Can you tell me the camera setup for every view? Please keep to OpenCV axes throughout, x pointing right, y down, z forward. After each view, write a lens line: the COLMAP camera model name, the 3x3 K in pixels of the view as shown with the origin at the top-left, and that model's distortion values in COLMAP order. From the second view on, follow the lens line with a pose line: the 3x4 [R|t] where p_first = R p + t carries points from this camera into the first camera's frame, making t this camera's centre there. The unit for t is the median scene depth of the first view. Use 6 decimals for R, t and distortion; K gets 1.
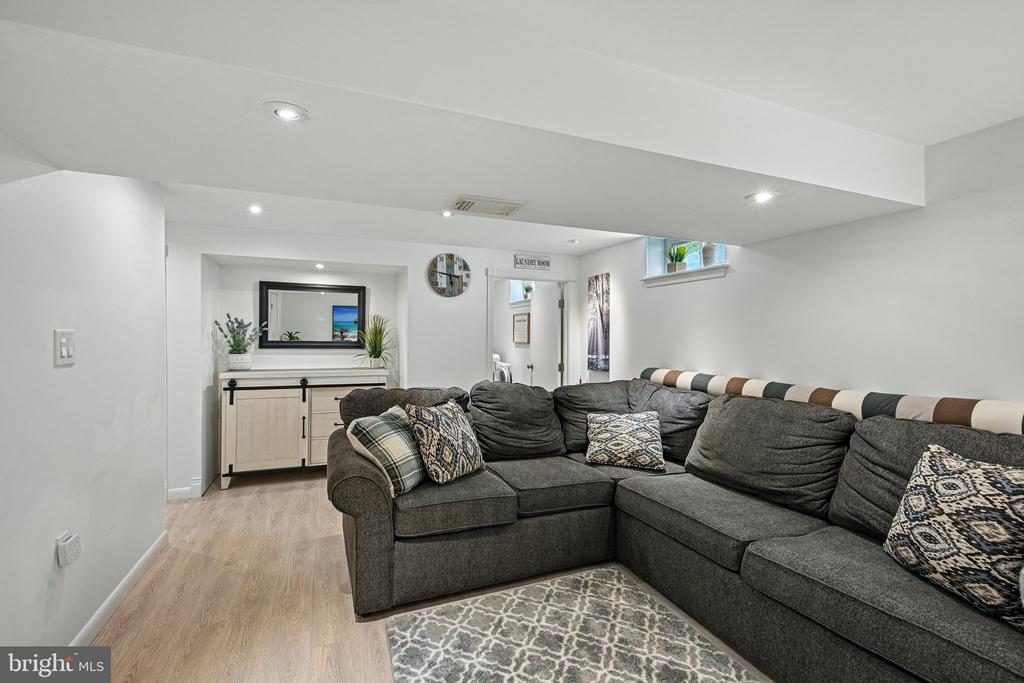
lens RADIAL K [[455.8, 0, 510.9], [0, 455.8, 338.1], [0, 0, 1]] dist [0.000404, -0.001109]
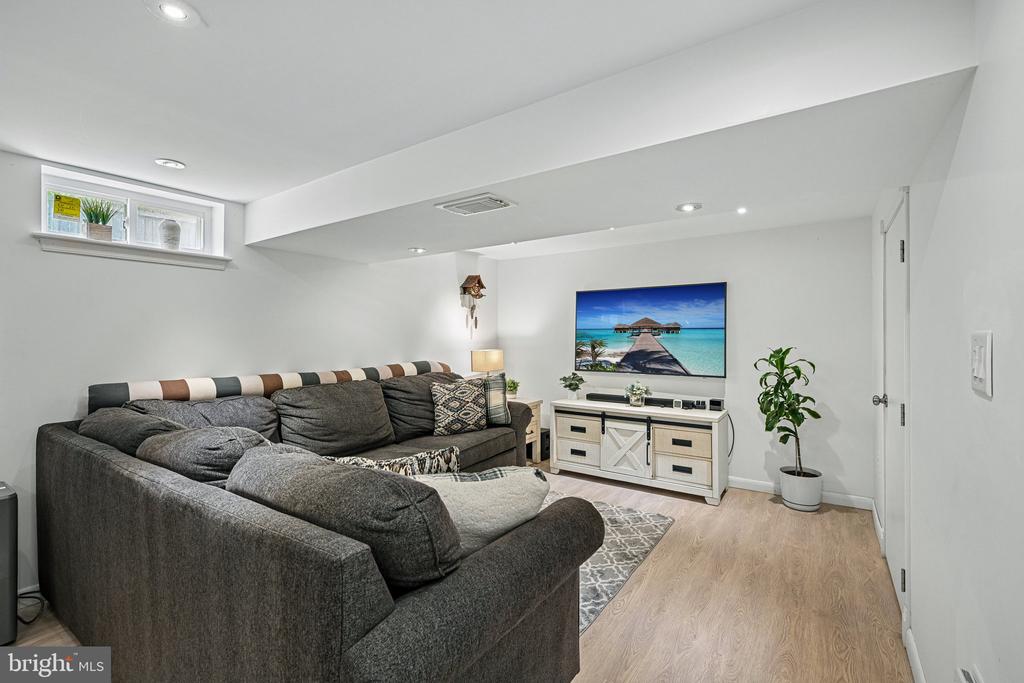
lens RADIAL K [[455.8, 0, 510.6], [0, 455.8, 335.3], [0, 0, 1]] dist [0.000404, -0.001109]
pose [[-0.543561, -0.002165, 0.839367, -0.636825], [0.005303, 0.999968, 0.006013, -0.005322], [-0.839353, 0.007720, -0.543532, 1.035066]]
